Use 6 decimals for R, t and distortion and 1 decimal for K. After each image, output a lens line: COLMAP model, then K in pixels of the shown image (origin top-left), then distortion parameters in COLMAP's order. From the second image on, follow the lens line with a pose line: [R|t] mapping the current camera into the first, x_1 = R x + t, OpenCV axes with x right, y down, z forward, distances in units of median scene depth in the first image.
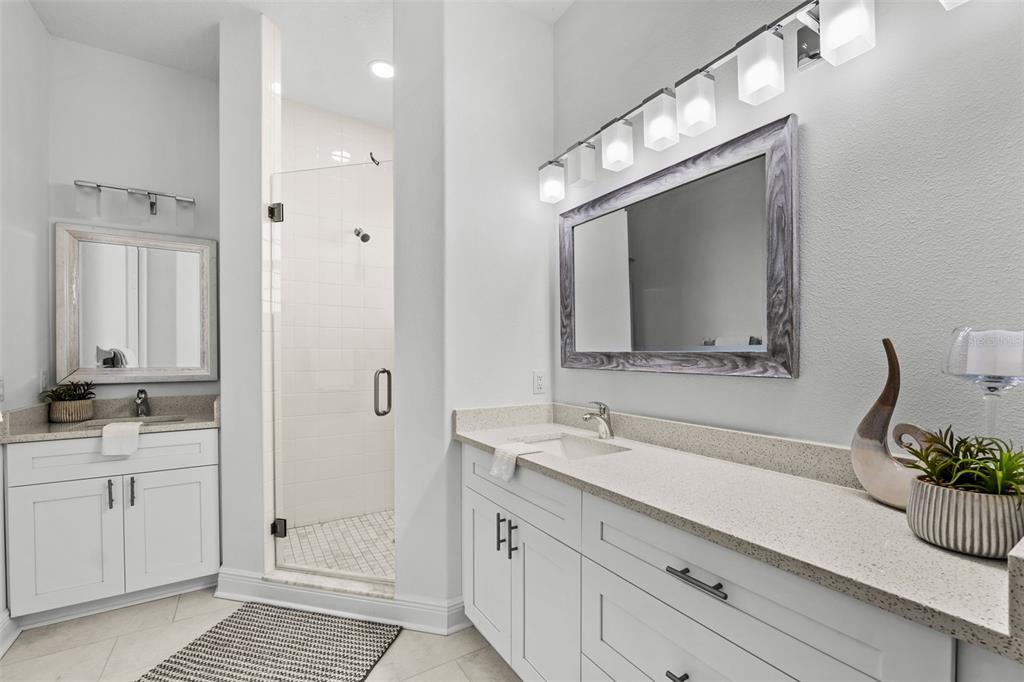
lens RADIAL K [[421.4, 0, 507.0], [0, 421.4, 361.5], [0, 0, 1]] dist [0.003766, -0.000423]
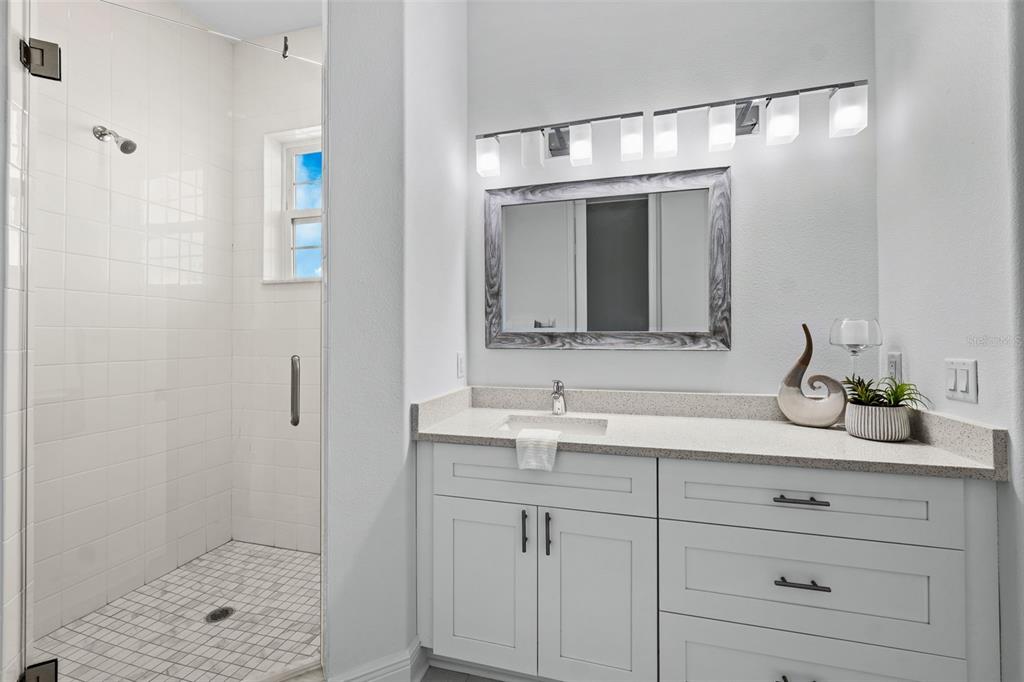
lens RADIAL K [[421.4, 0, 511.1], [0, 421.4, 333.0], [0, 0, 1]] dist [0.003766, -0.000423]
pose [[0.746618, 0.003697, 0.665243, -0.627508], [0.013840, 0.999682, -0.021089, 0.000196], [-0.665109, 0.024952, 0.746329, 0.329566]]
